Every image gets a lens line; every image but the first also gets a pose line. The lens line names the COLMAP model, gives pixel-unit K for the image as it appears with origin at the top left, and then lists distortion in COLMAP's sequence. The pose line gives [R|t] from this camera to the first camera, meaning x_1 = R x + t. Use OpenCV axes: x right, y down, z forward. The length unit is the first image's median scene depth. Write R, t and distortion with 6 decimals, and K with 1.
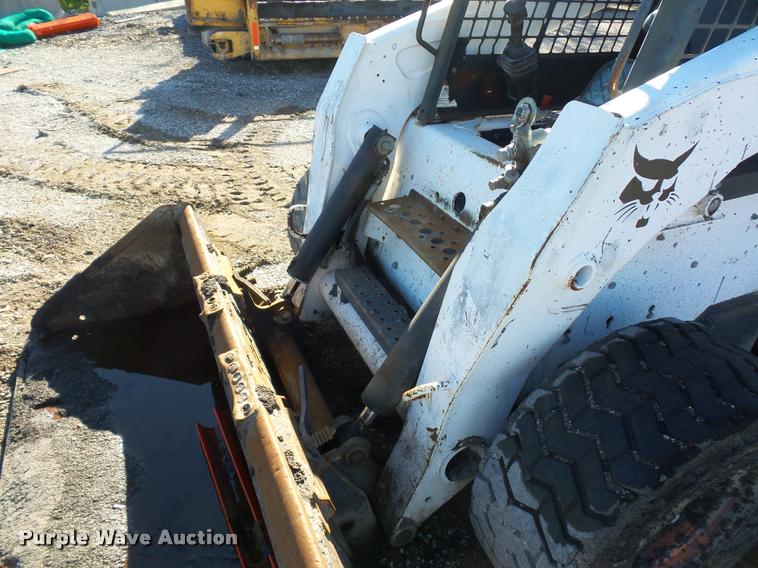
lens RADIAL K [[527.4, 0, 380.1], [0, 527.4, 282.3], [0, 0, 1]] dist [-0.006033, -0.000609]
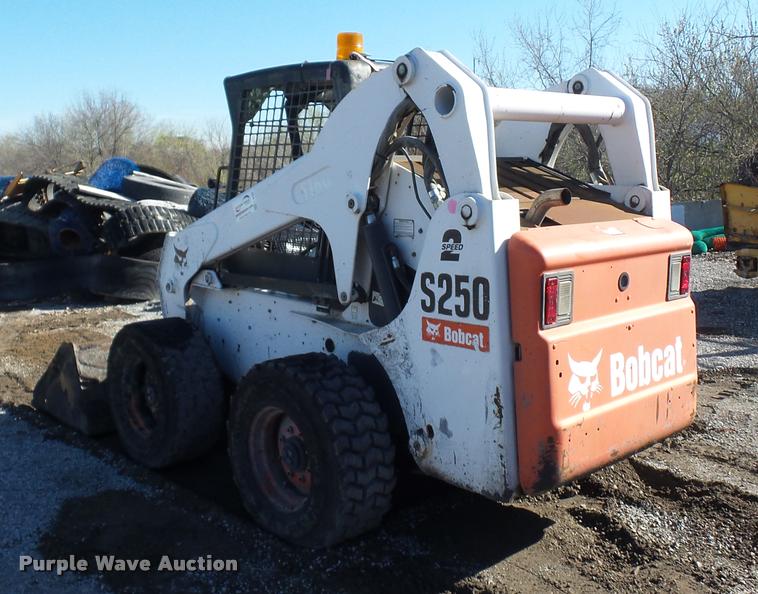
lens RADIAL K [[821.4, 0, 379.5], [0, 821.4, 281.9], [0, 0, 1]] dist [0.018385, 0.012086]
pose [[0.303935, 0.103276, -0.947079, 2.663652], [-0.479095, 0.875828, -0.058244, -0.173727], [0.823463, 0.471444, 0.315674, 0.275375]]
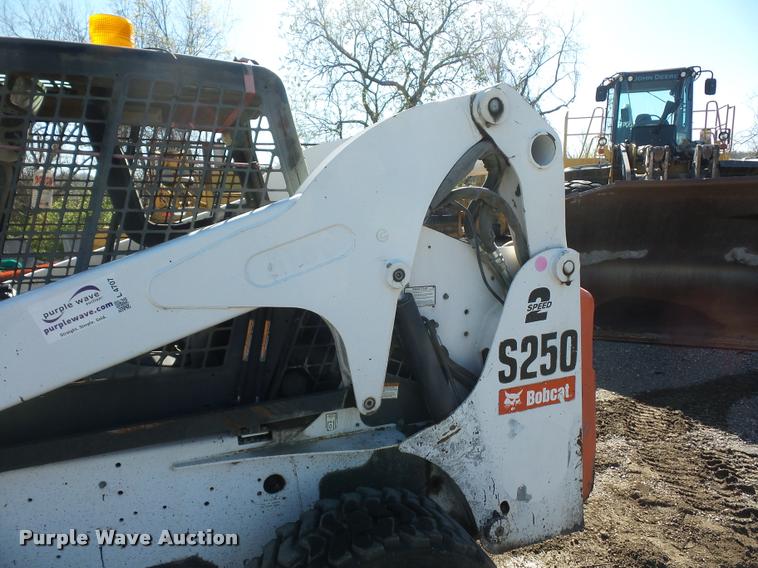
lens RADIAL K [[527.4, 0, 380.1], [0, 527.4, 282.3], [0, 0, 1]] dist [-0.006033, -0.000609]
pose [[0.998668, -0.028762, -0.042828, 0.985906], [0.009947, 0.921934, -0.387219, -0.065390], [0.050622, 0.386278, 0.920992, -0.050853]]
